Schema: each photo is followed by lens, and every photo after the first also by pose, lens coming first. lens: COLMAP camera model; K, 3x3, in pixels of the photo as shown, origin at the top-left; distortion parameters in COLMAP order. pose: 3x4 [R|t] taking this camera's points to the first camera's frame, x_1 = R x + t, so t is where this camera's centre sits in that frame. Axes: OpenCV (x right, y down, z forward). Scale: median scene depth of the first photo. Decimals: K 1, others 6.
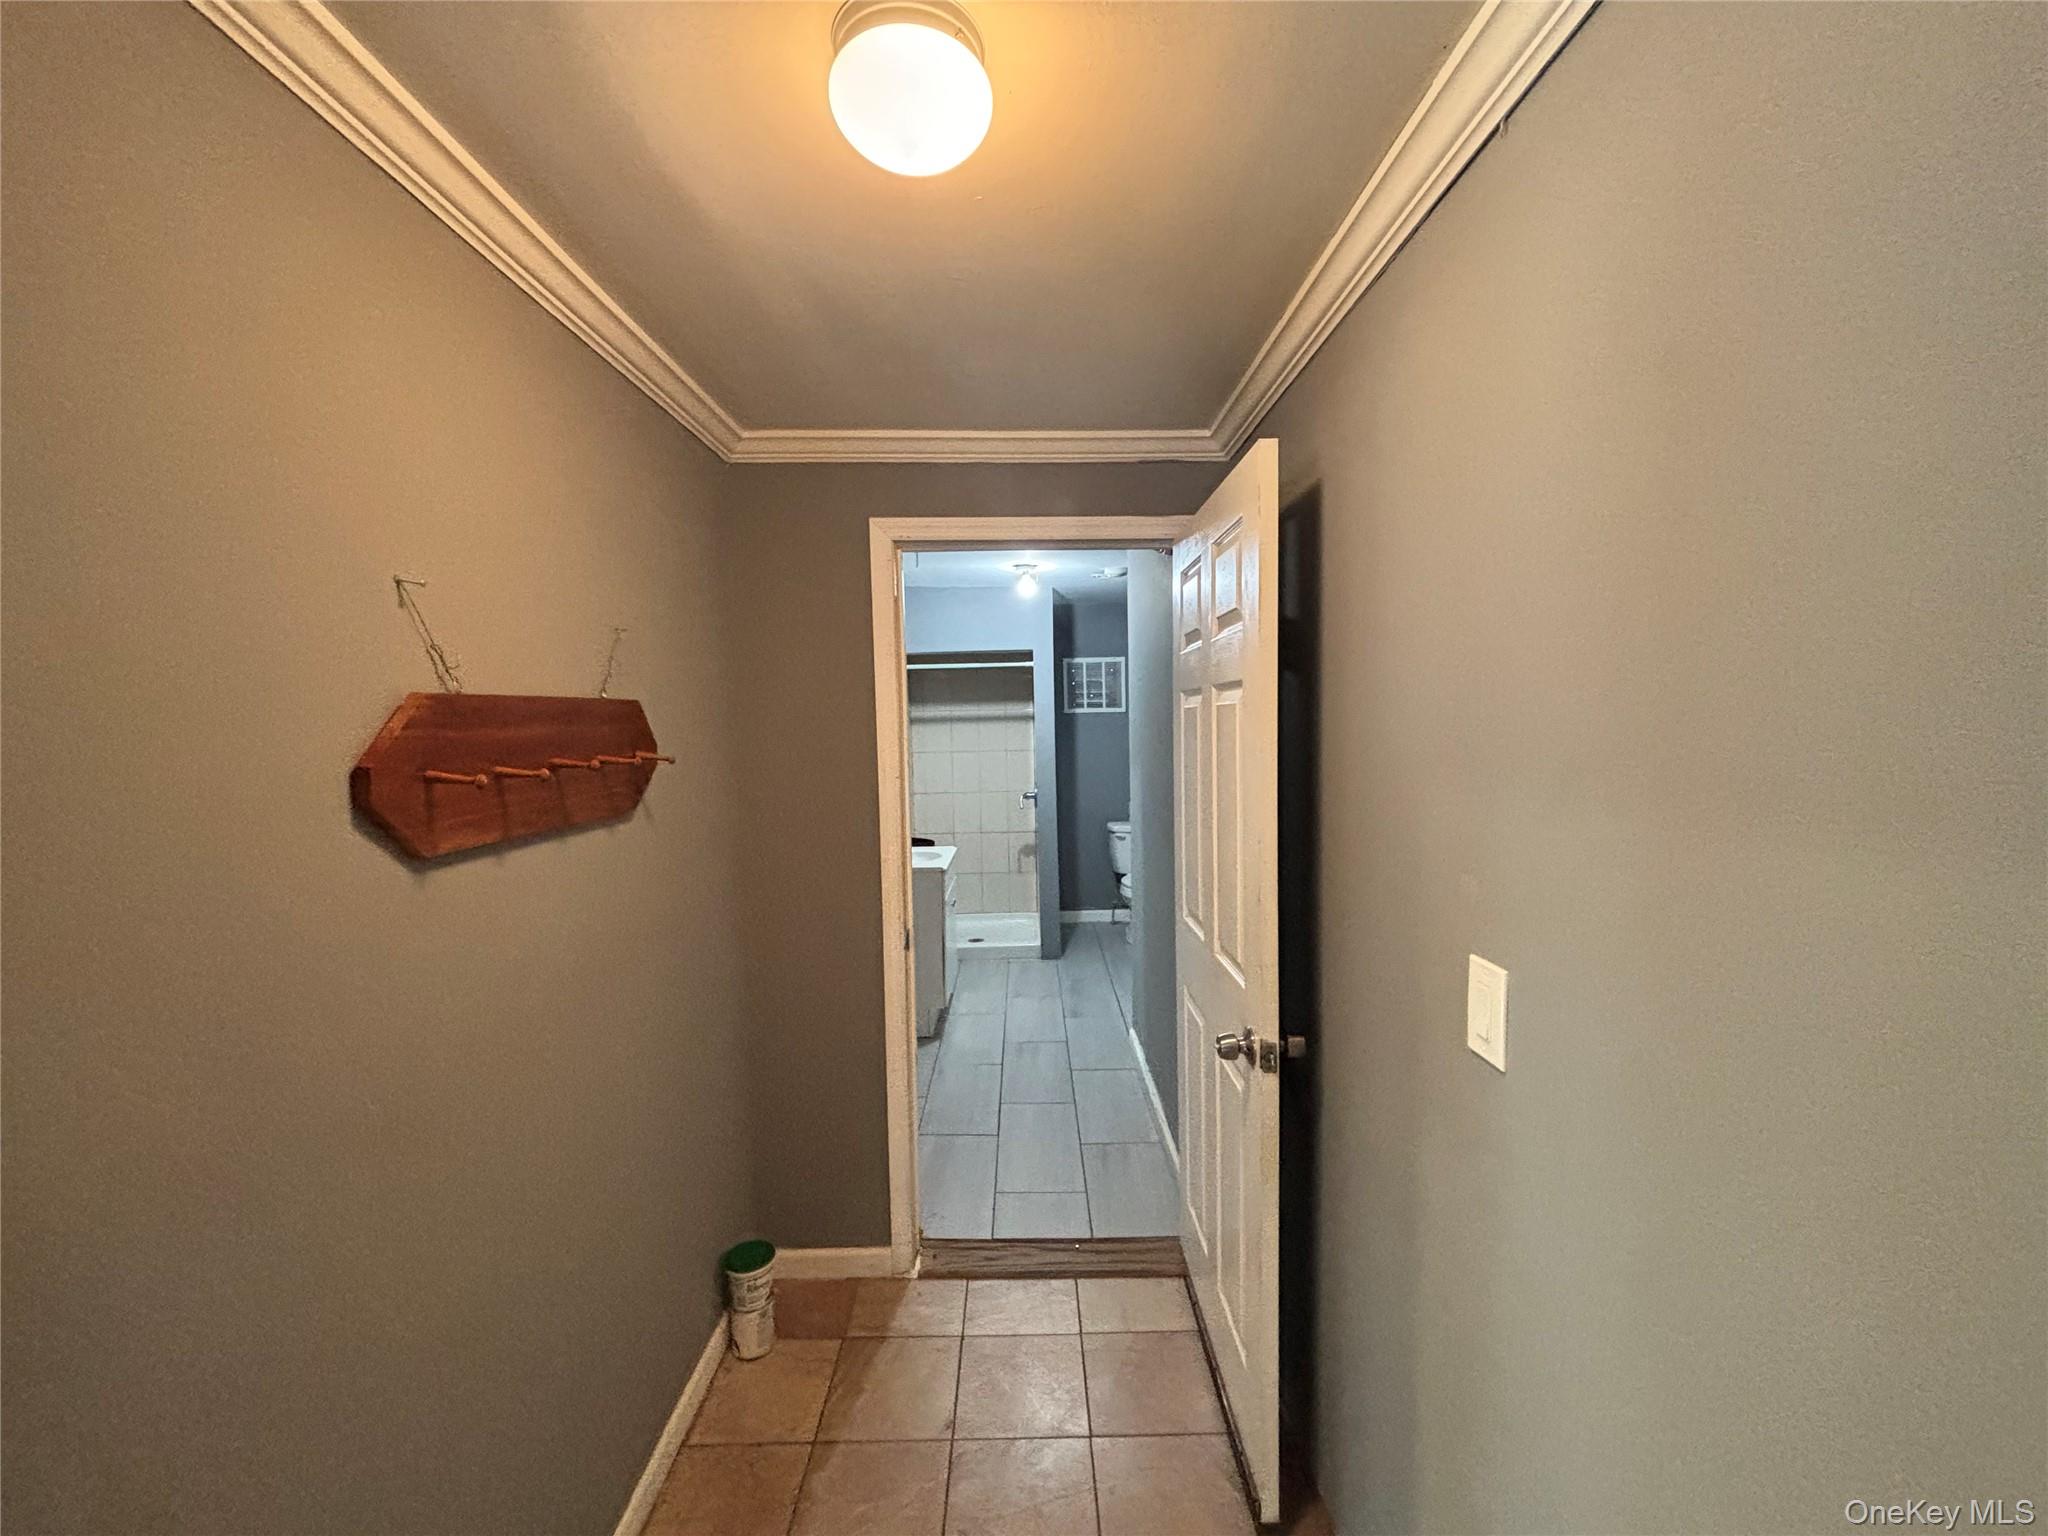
lens RADIAL K [[823.4, 0, 1028.3], [0, 823.4, 772.4], [0, 0, 1]] dist [0.000344, -0.002251]
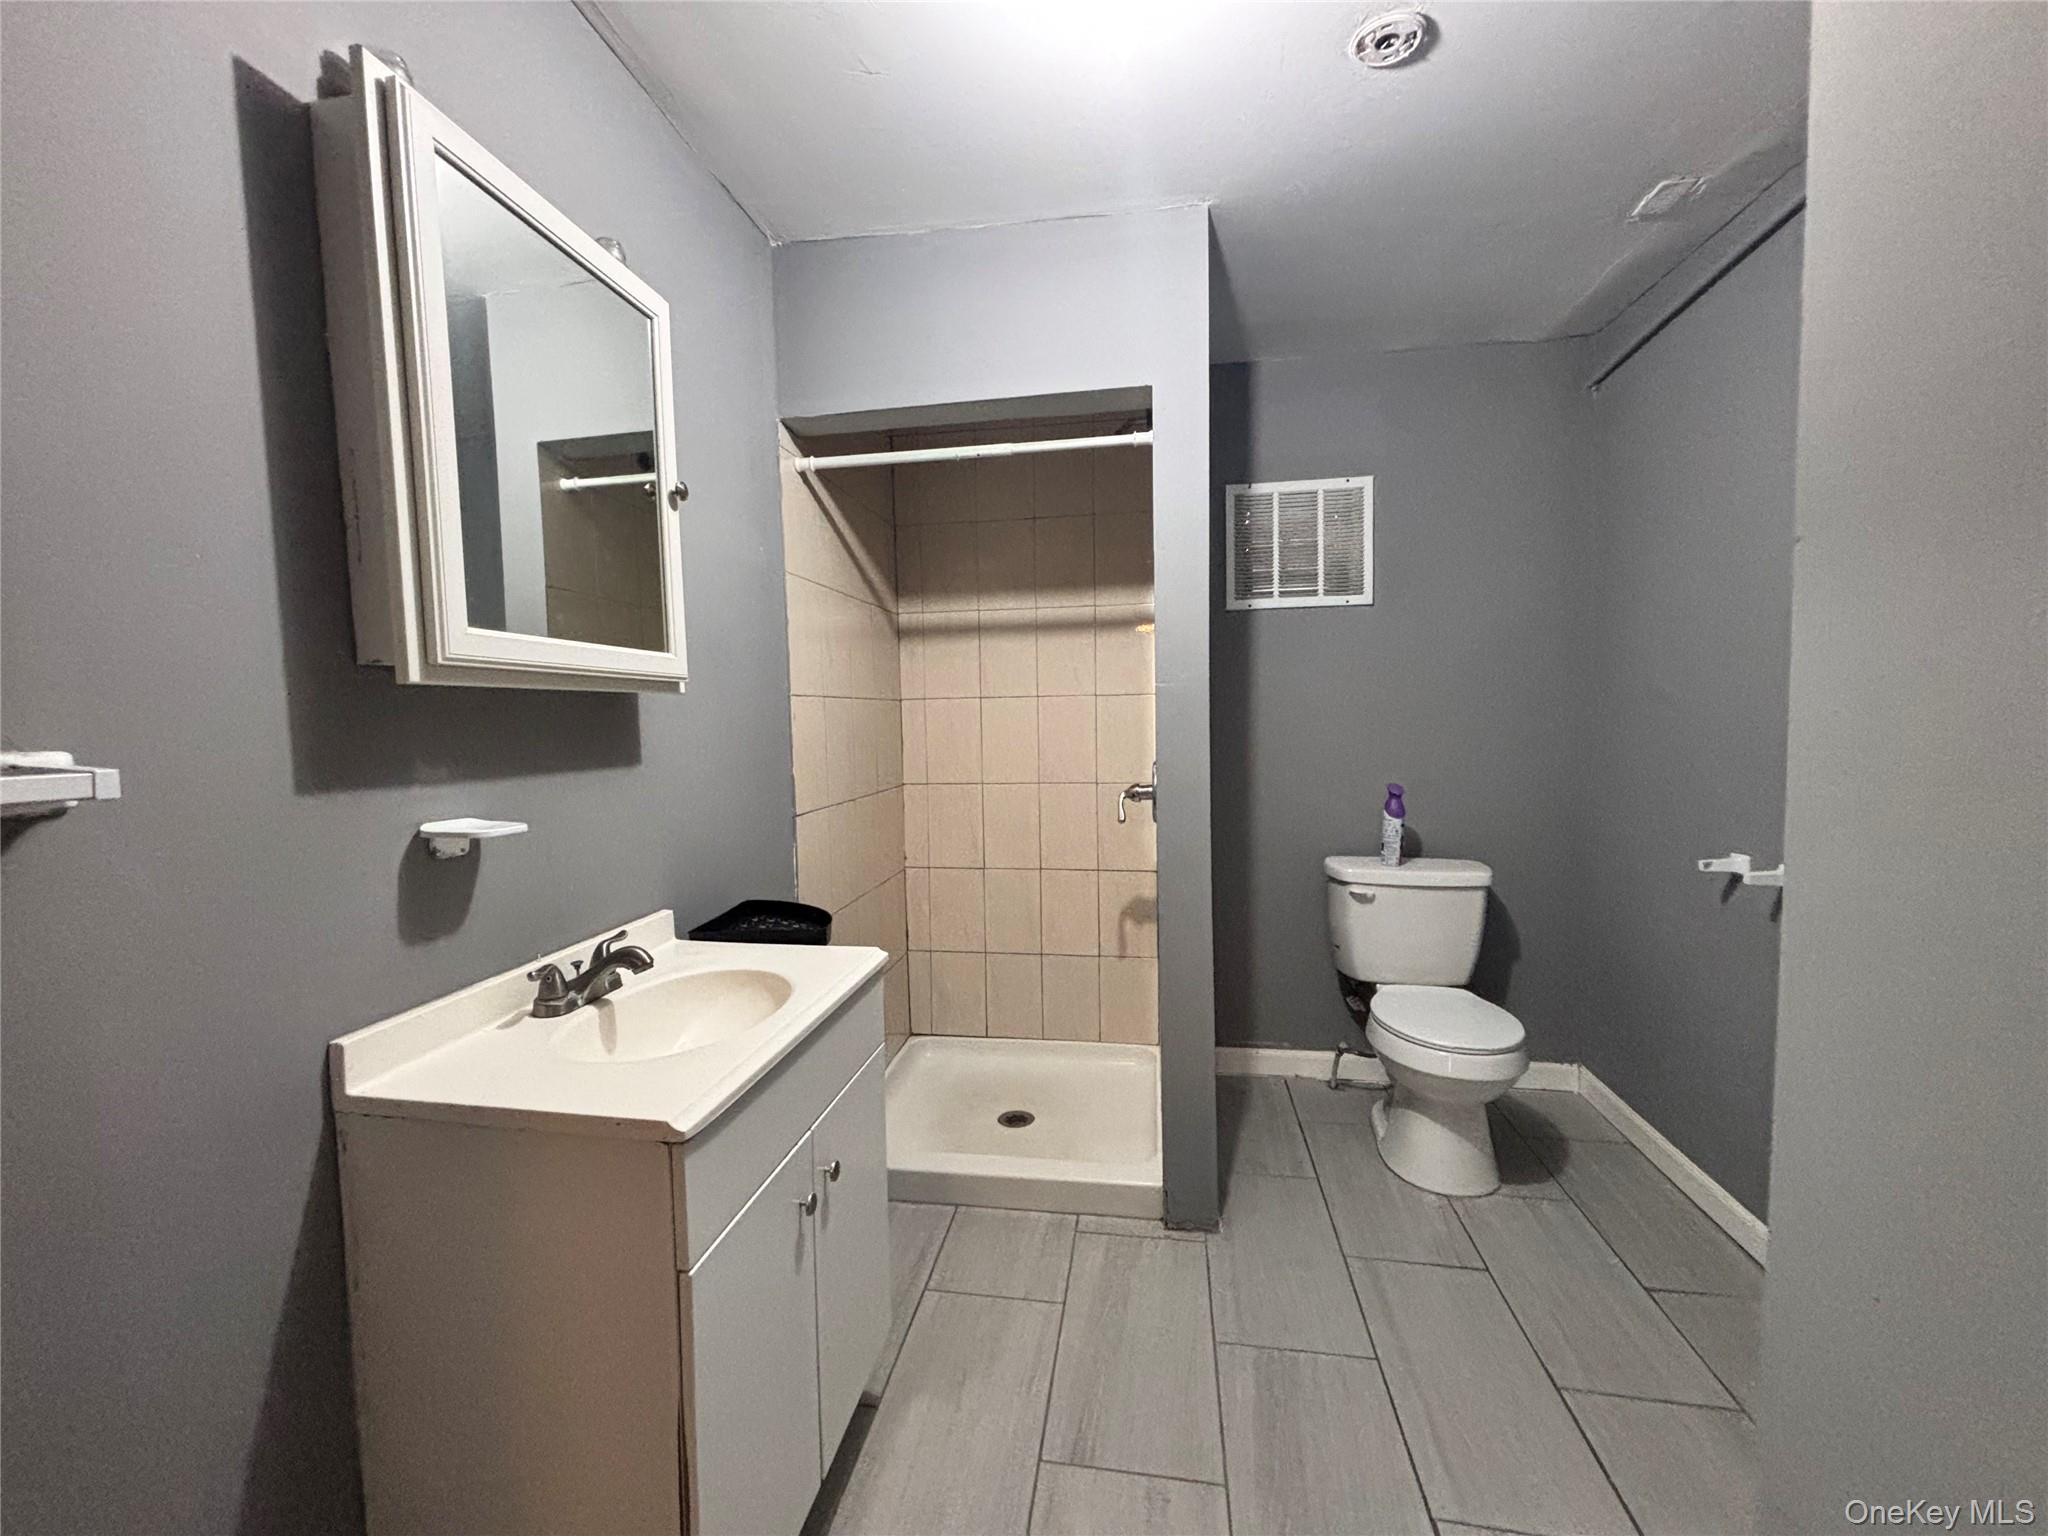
lens RADIAL K [[812.2, 0, 1024.0], [0, 812.2, 768.0], [0, 0, 1]] dist [0.030080, -0.000122]
pose [[0.984834, 0.013944, -0.172938, 0.012902], [-0.014616, 0.999890, -0.002613, 0.016952], [0.172882, 0.005101, 0.984929, 0.546271]]
